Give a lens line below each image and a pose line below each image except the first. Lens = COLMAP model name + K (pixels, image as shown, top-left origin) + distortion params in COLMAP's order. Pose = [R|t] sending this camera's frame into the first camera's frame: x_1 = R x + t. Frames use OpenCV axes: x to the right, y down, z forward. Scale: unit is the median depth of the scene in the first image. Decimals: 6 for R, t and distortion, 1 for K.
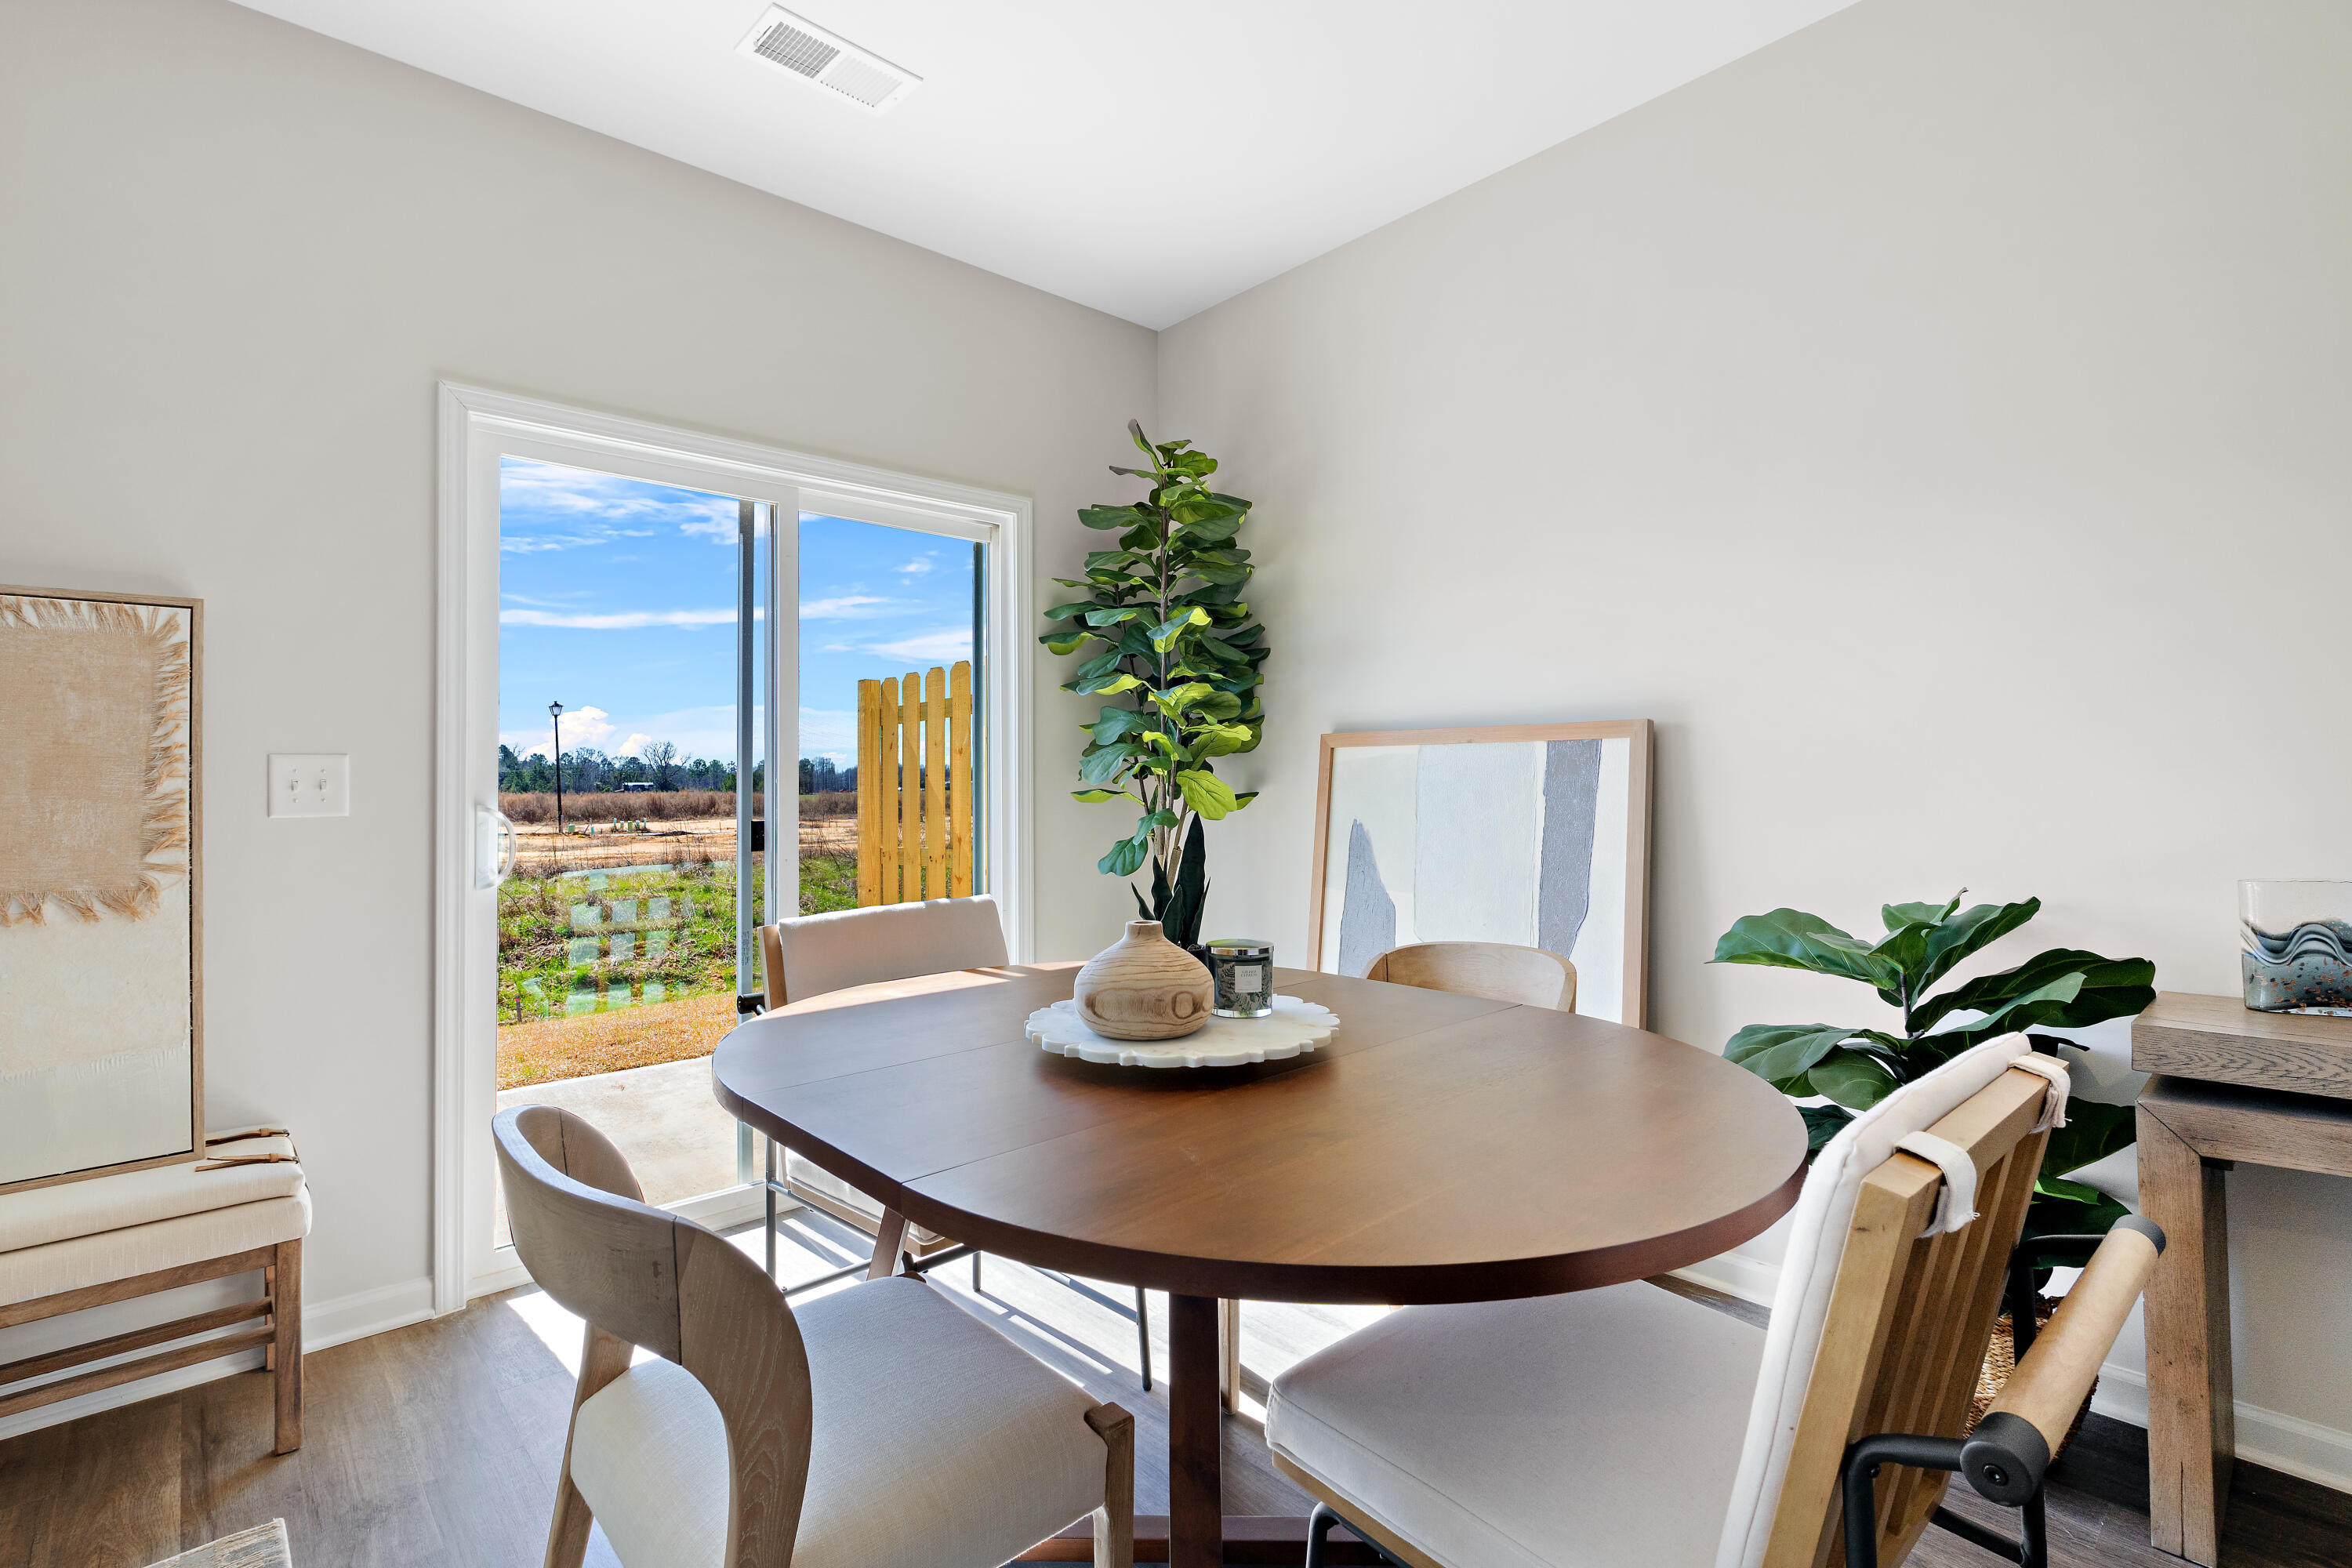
lens RADIAL K [[1085.3, 0, 1169.4], [0, 1085.3, 761.1], [0, 0, 1]] dist [-0.005646, -0.000156]
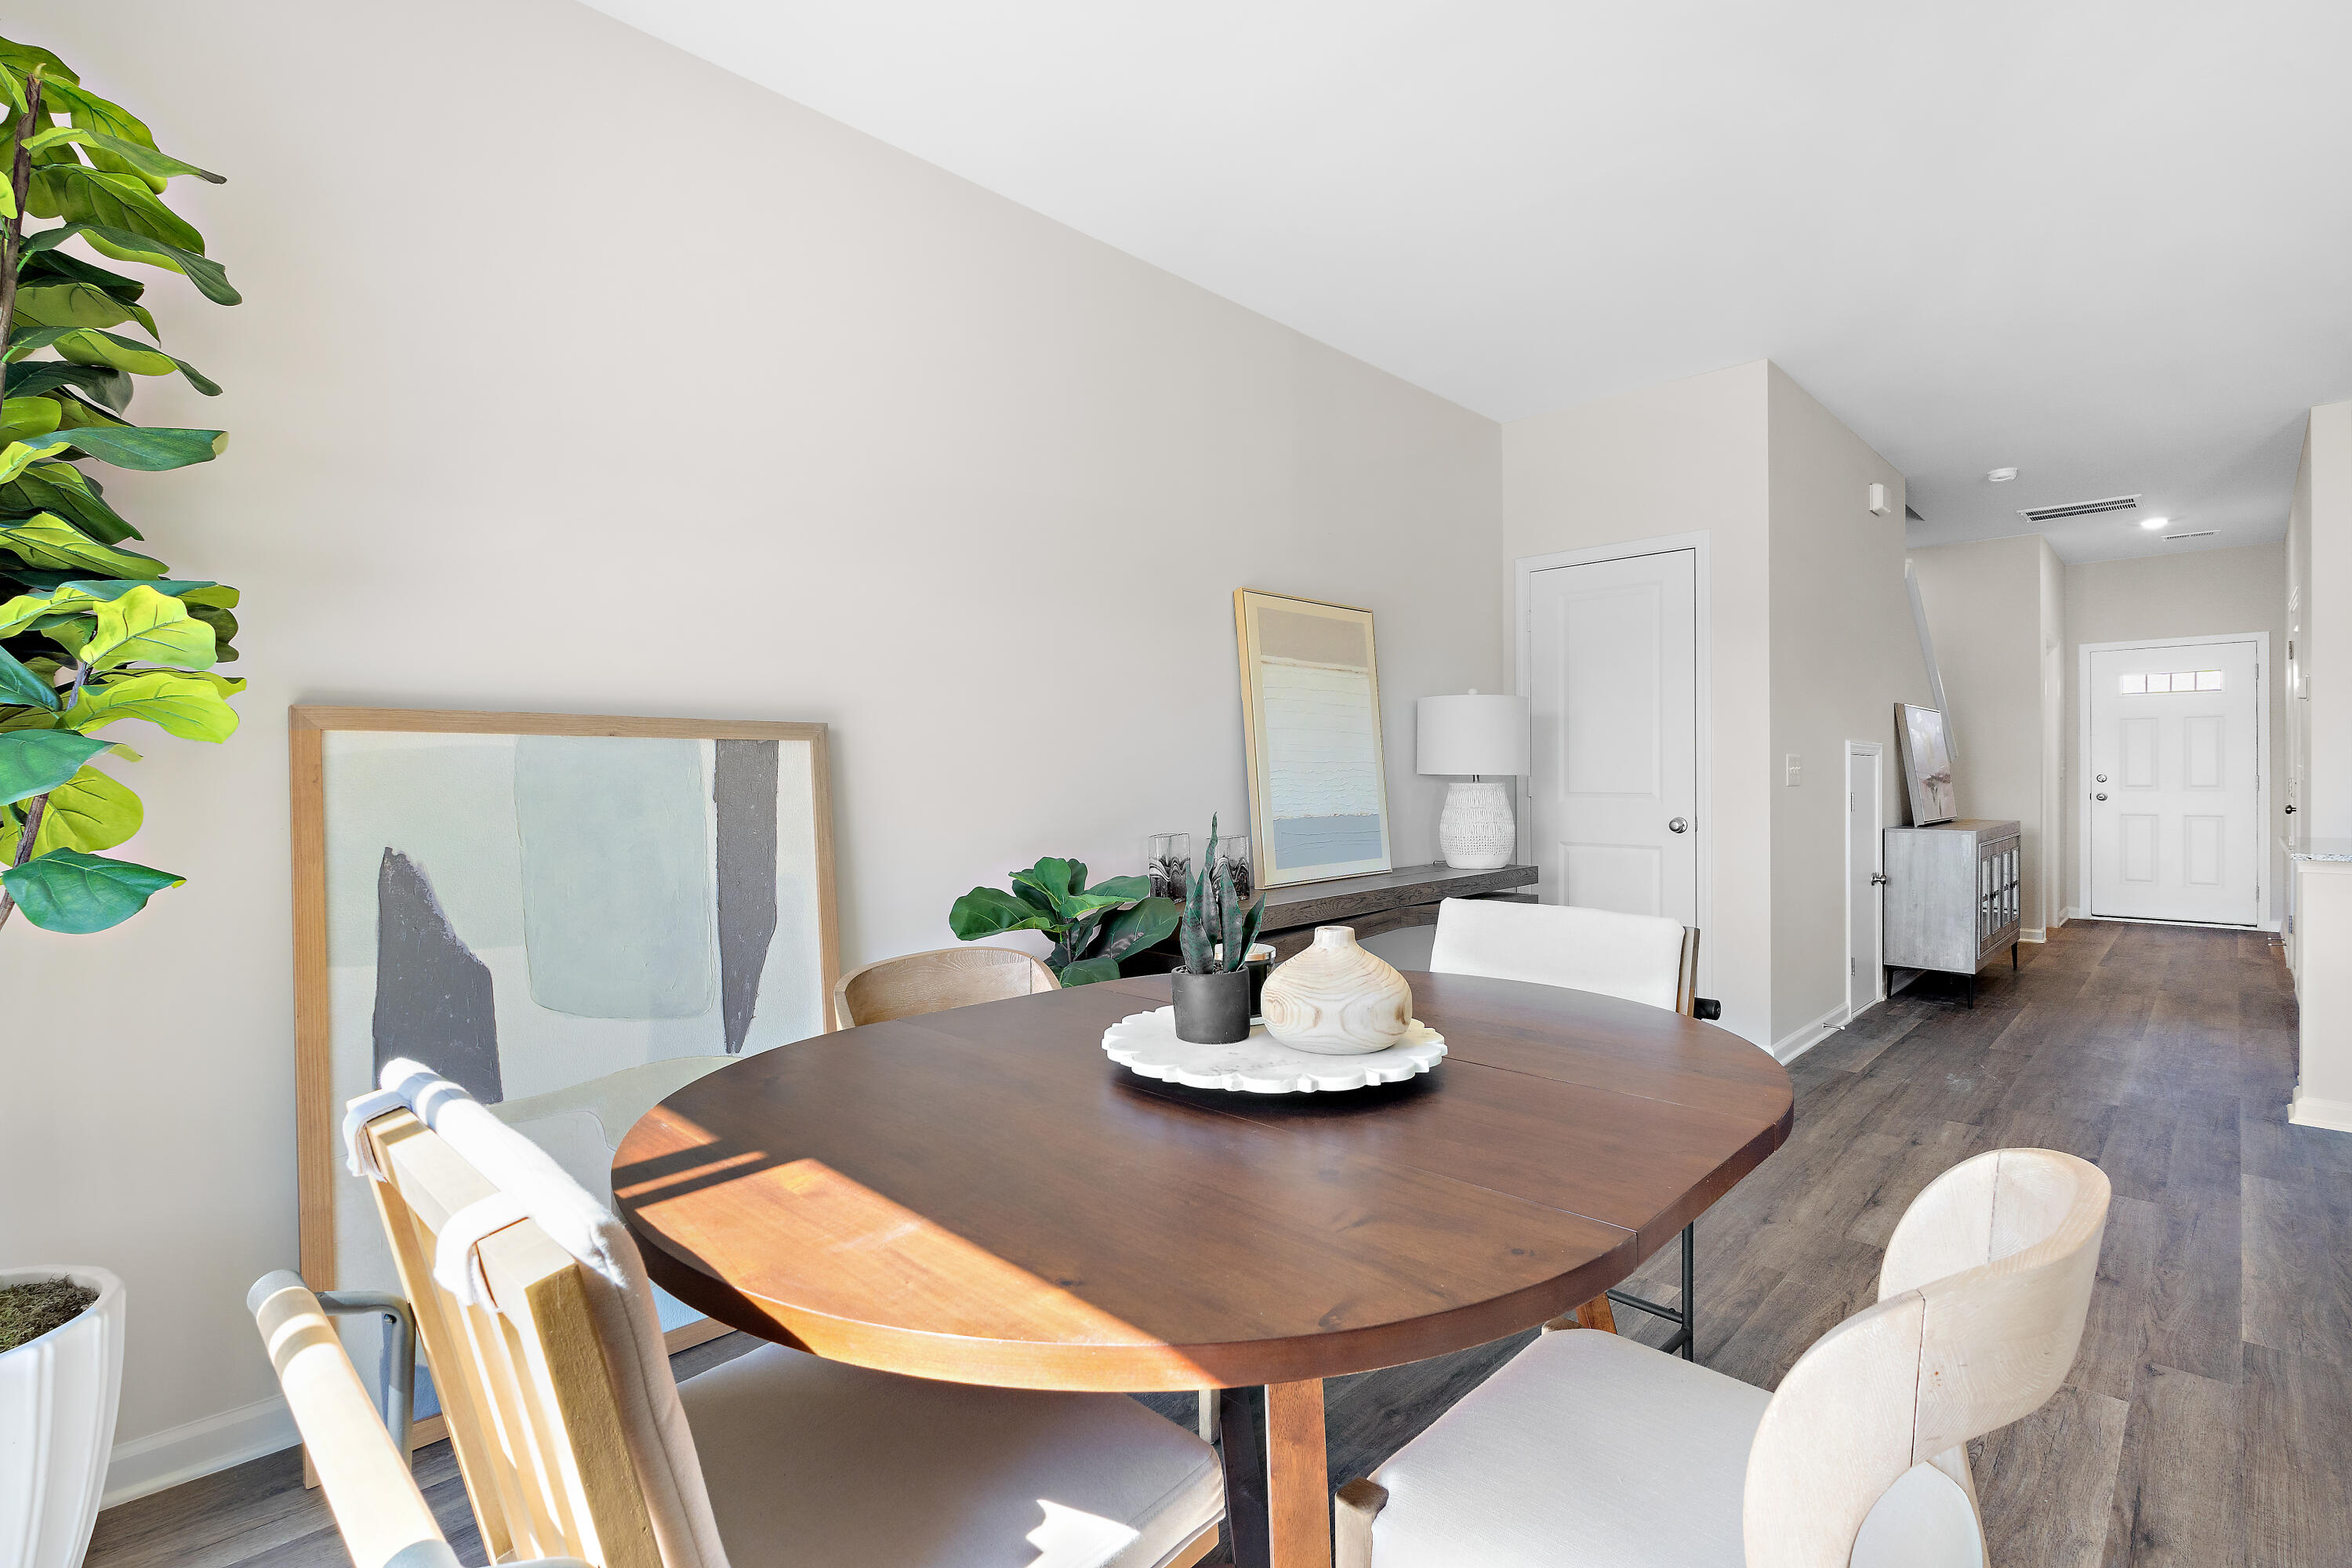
lens RADIAL K [[1076.8, 0, 1173.0], [0, 1076.8, 776.8], [0, 0, 1]] dist [-0.008178, 0.000434]
pose [[-0.050995, 0.006650, 0.998677, -0.679873], [-0.012534, 0.999895, -0.007299, 0.016826], [-0.998620, -0.012890, -0.050906, 0.853453]]
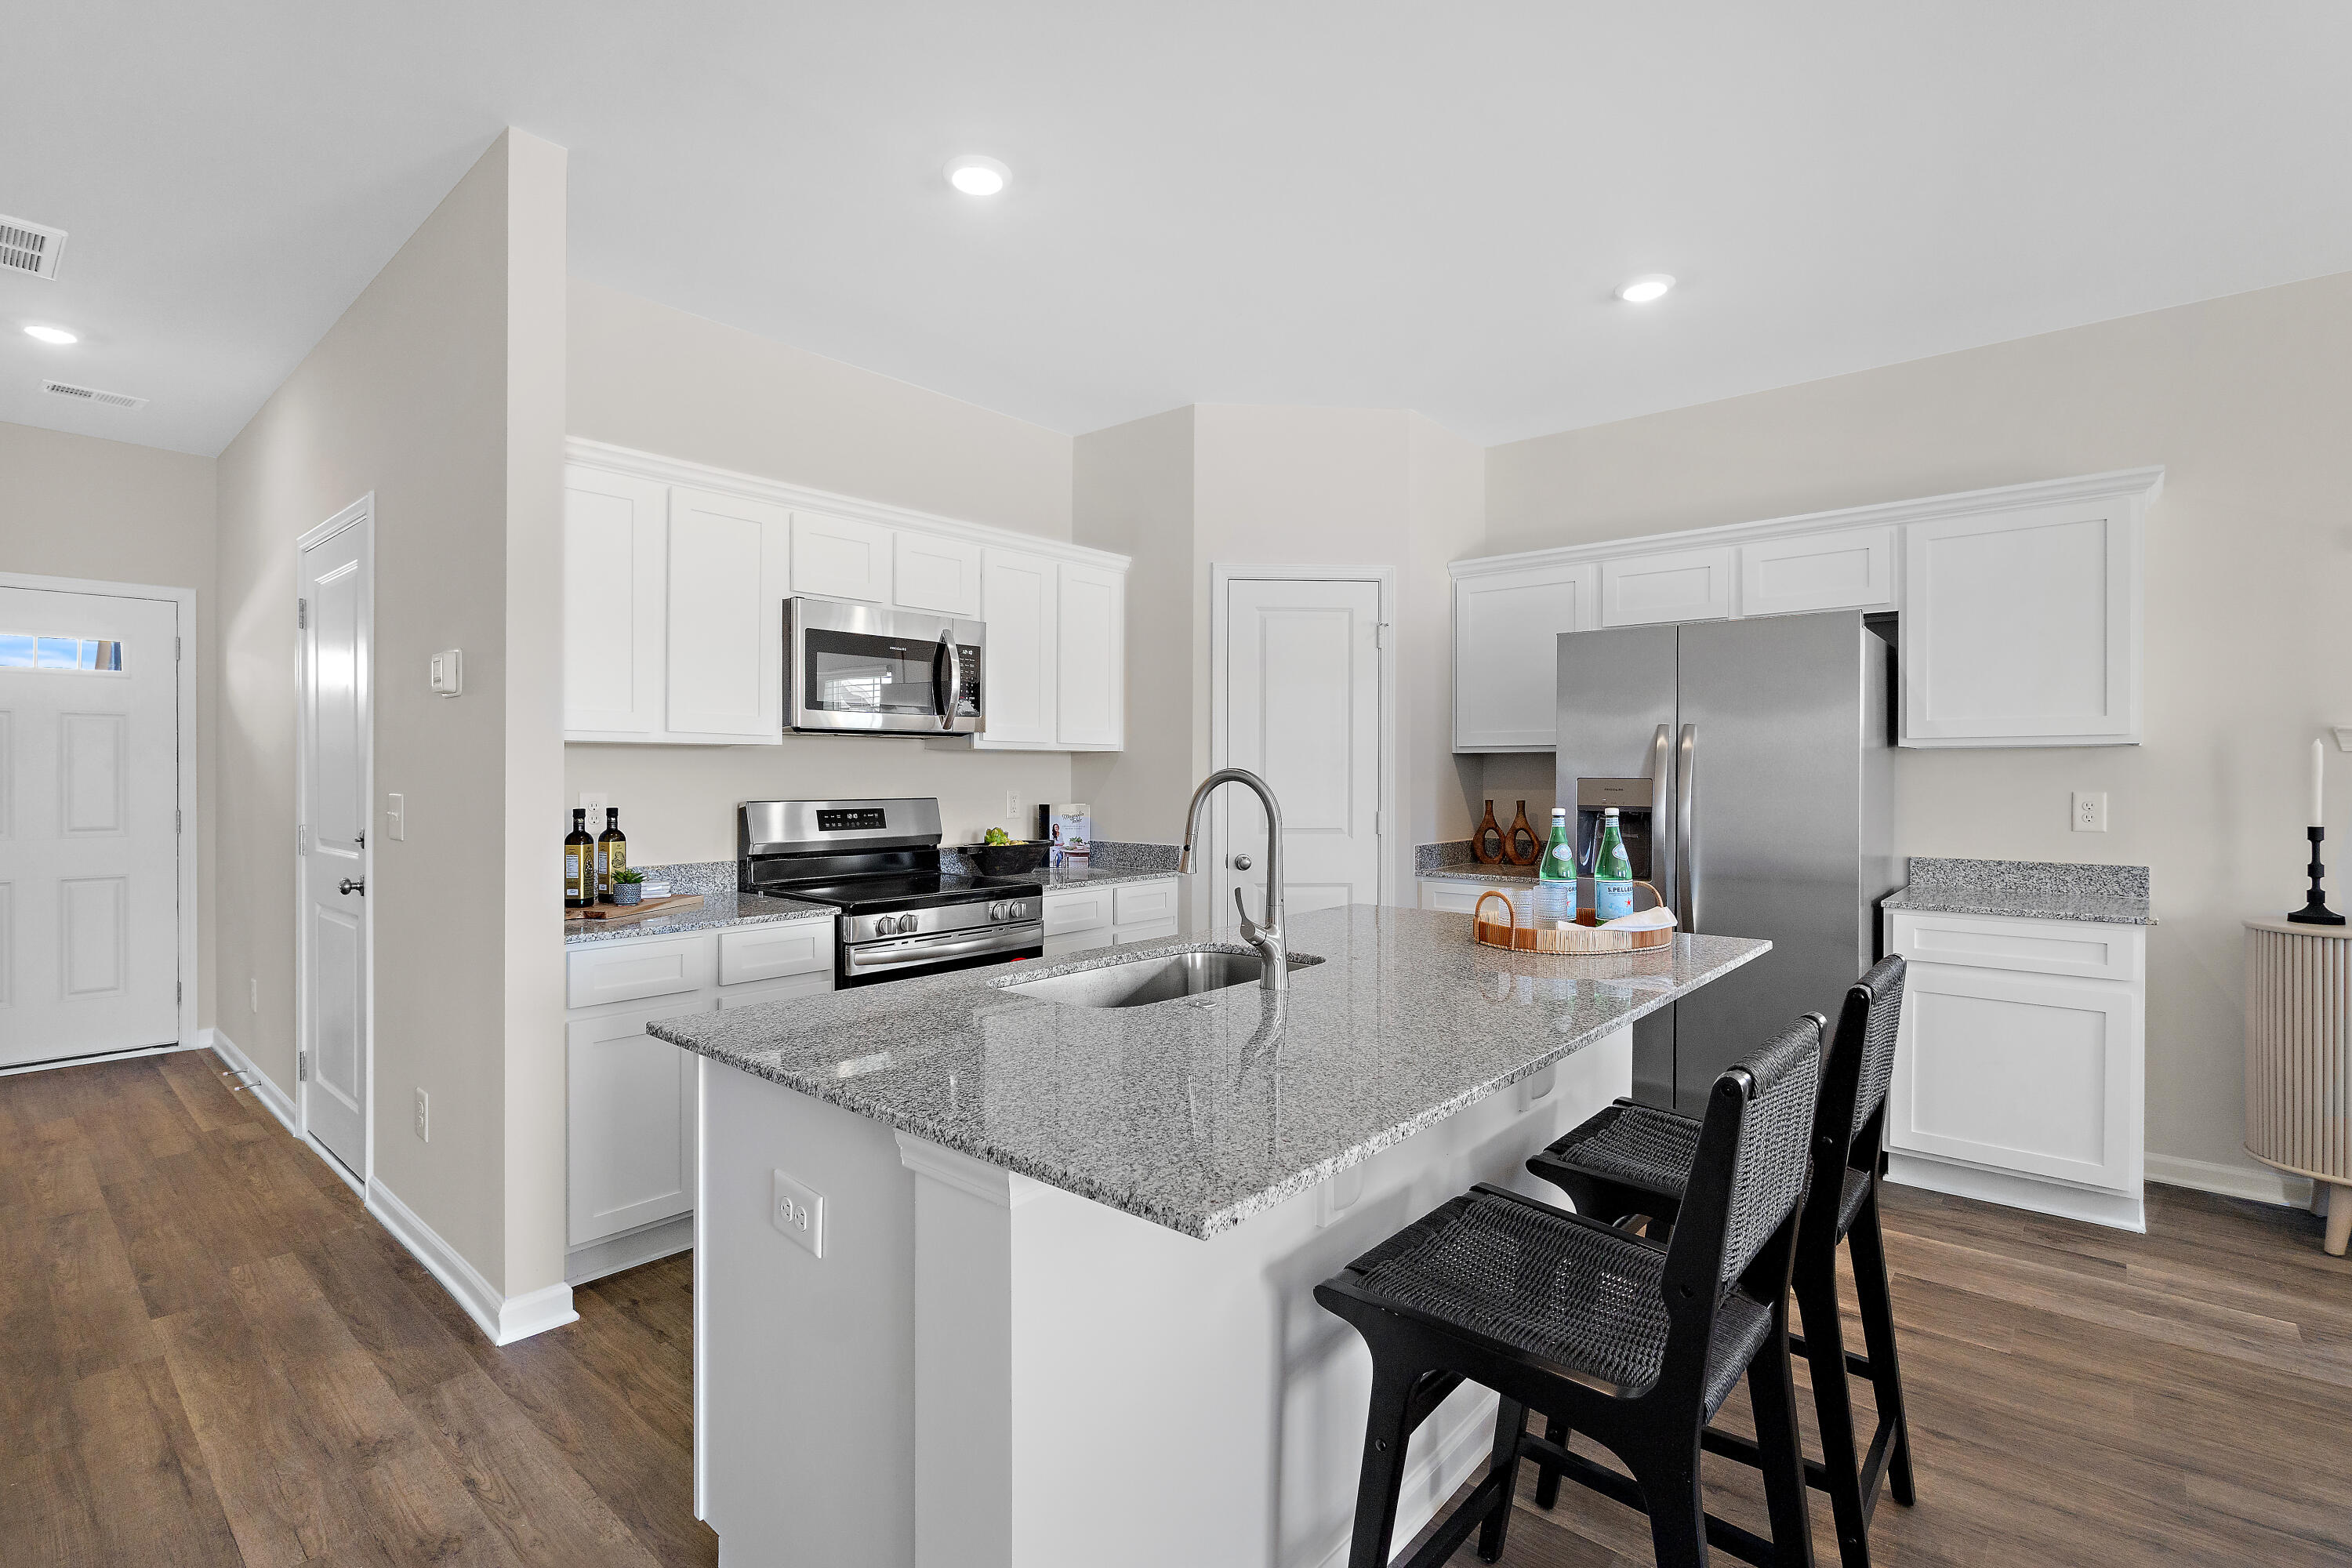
lens RADIAL K [[1076.8, 0, 1173.0], [0, 1076.8, 776.8], [0, 0, 1]] dist [-0.008178, 0.000434]
pose [[-0.993240, 0.009877, -0.115655, 0.830654], [0.011488, 0.999846, -0.013264, -0.074488], [0.115506, -0.014503, -0.993201, -0.401710]]
